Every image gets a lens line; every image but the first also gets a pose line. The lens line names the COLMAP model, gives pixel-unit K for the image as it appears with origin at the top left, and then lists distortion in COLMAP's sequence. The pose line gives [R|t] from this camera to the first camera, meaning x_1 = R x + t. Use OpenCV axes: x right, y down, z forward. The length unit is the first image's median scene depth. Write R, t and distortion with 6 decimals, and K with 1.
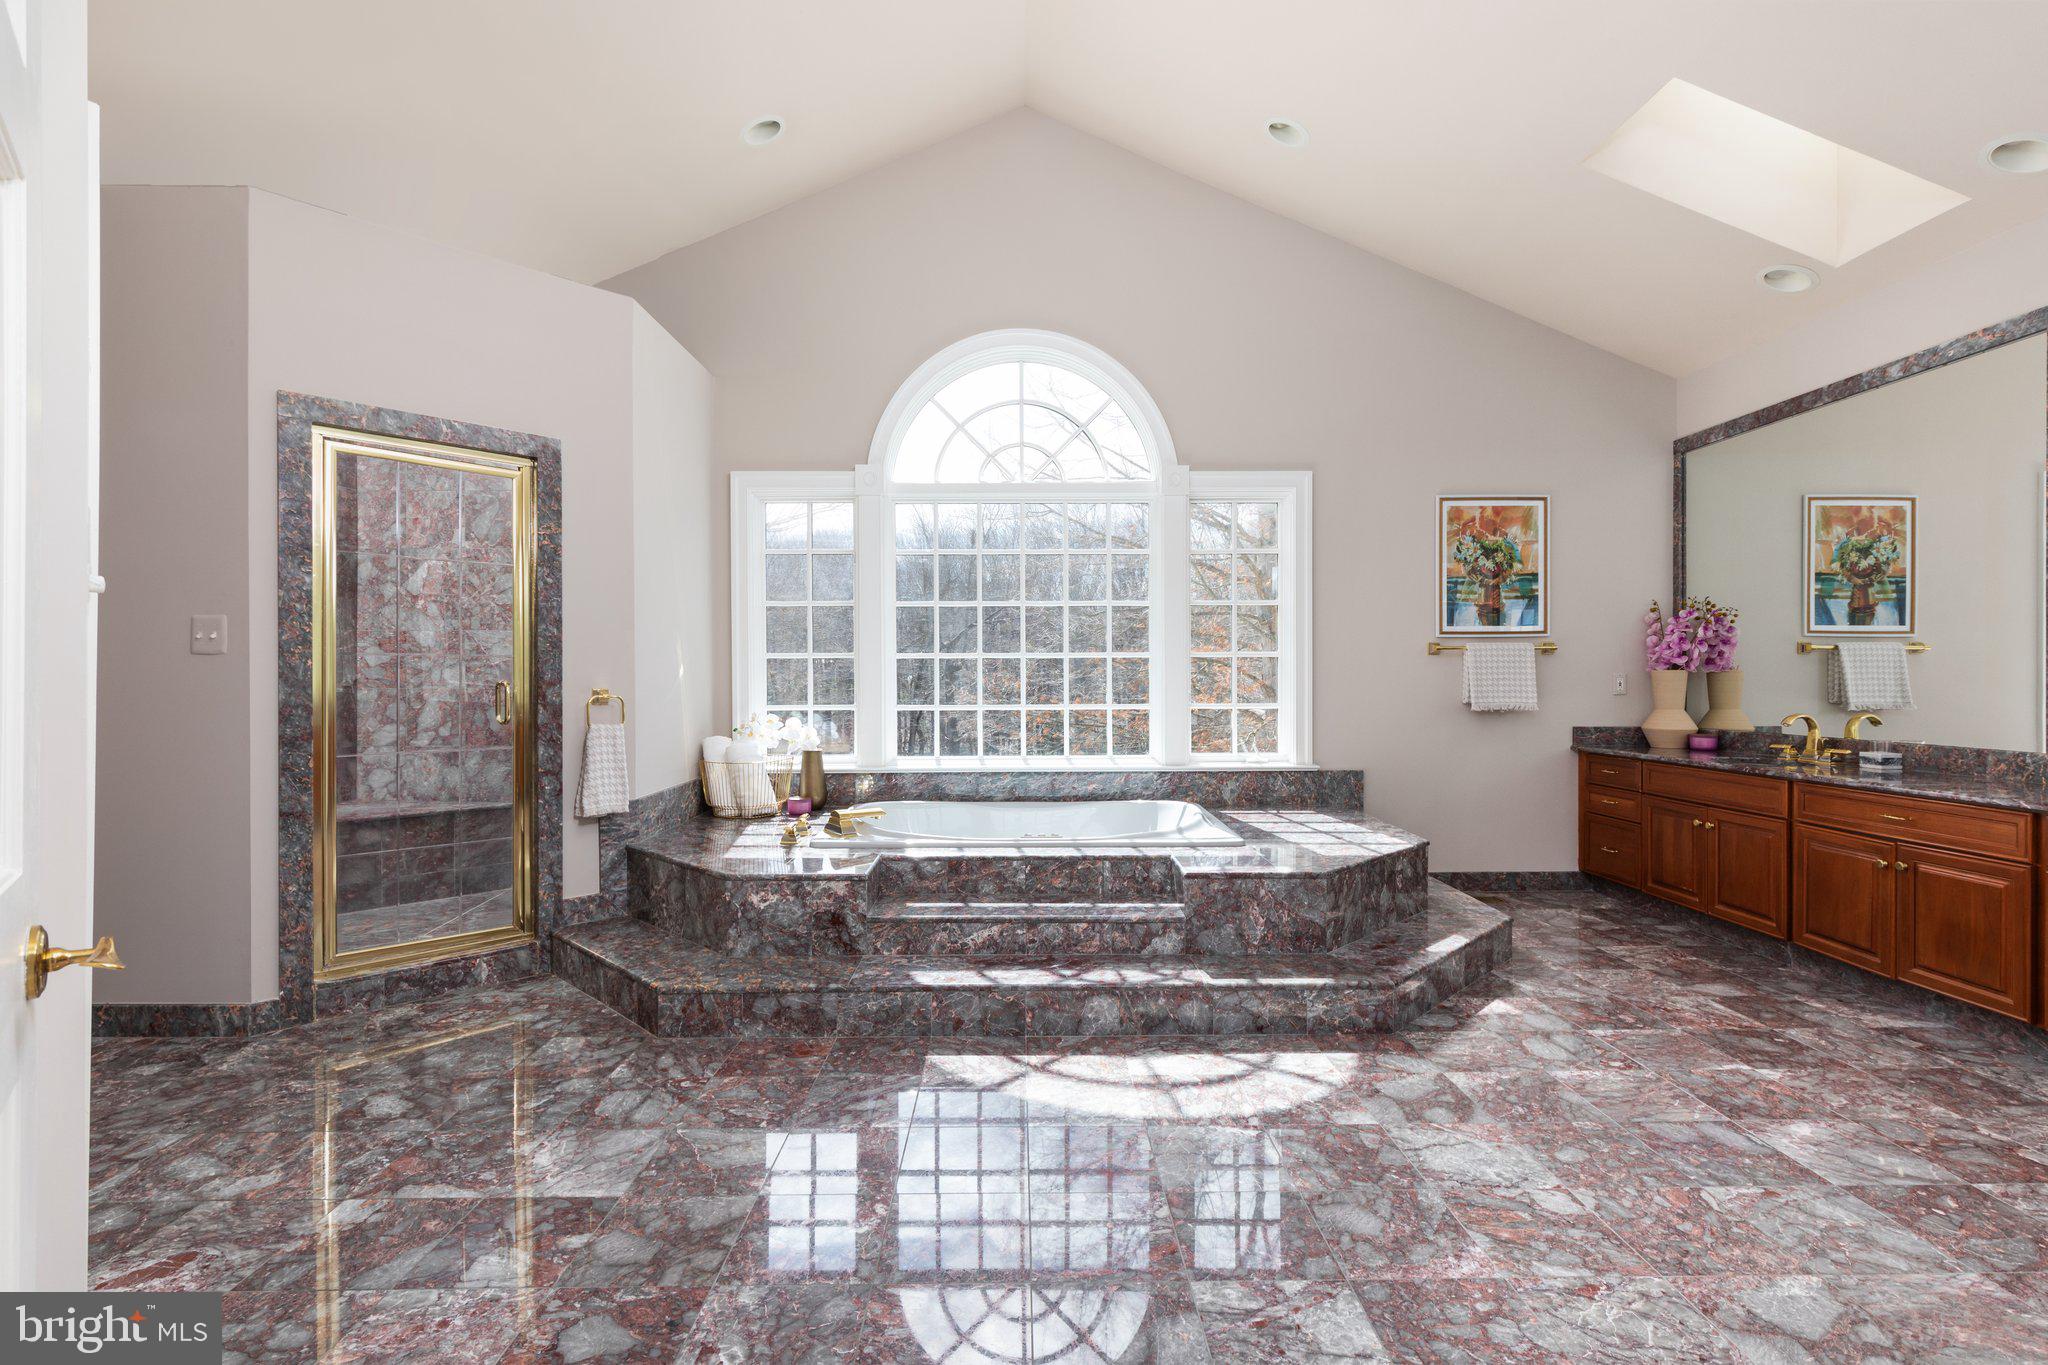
lens RADIAL K [[924.0, 0, 1024.2], [0, 924.0, 688.9], [0, 0, 1]] dist [0.009653, -0.000040]
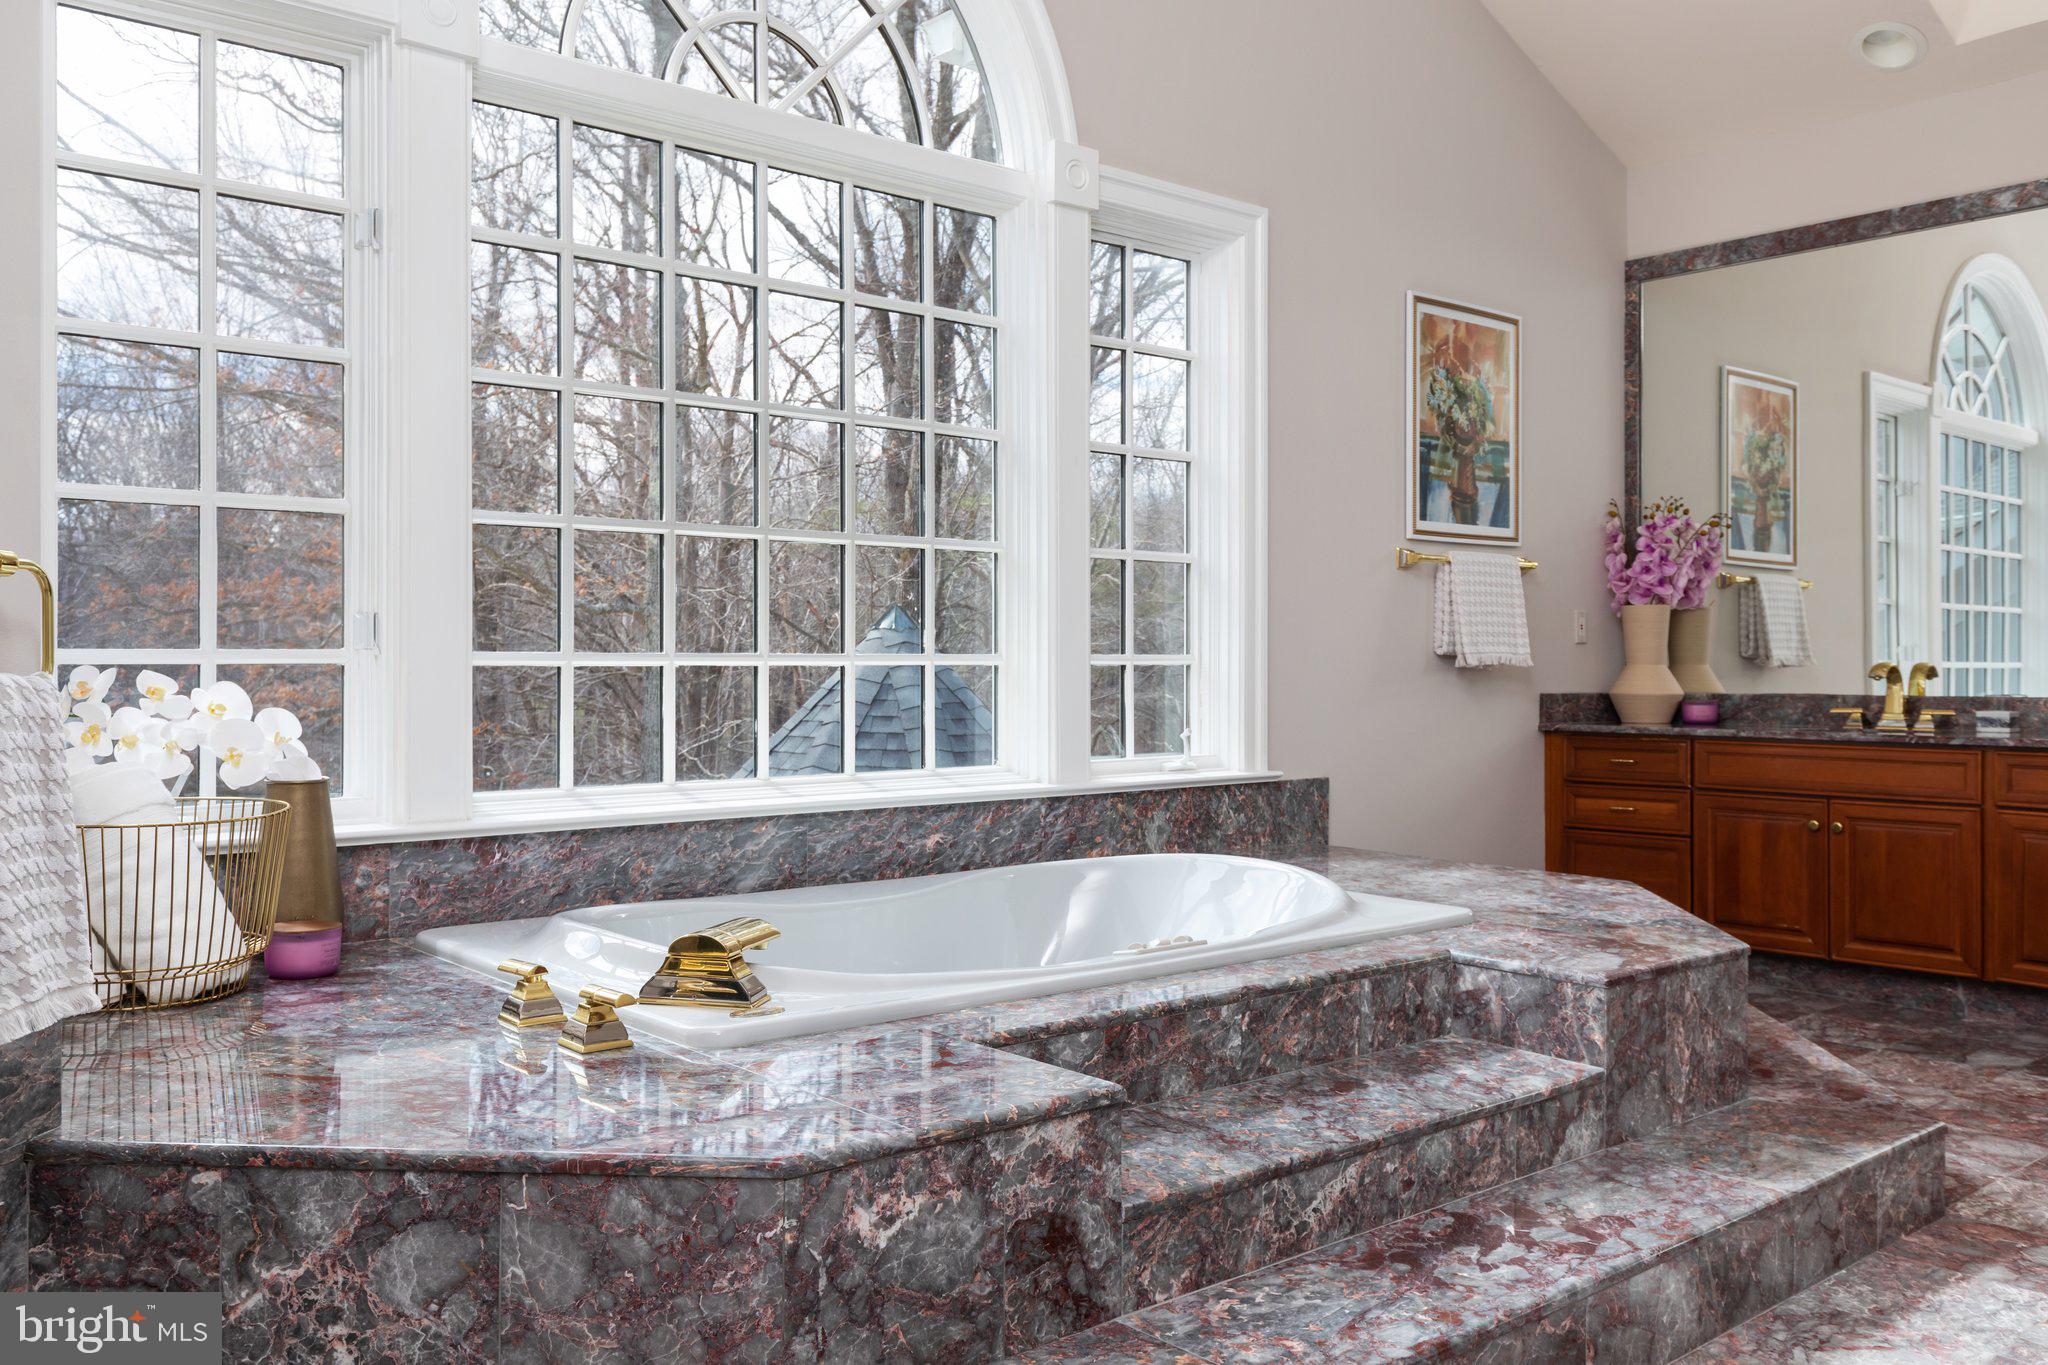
lens RADIAL K [[1694.7, 0, 1022.8], [0, 1694.7, 669.9], [0, 0, 1]] dist [0.001681, -0.002181]
pose [[0.765428, 0.000567, 0.643521, -0.425091], [0.005126, 0.999963, -0.006979, 0.032412], [-0.643501, 0.008641, 0.765396, 0.366563]]
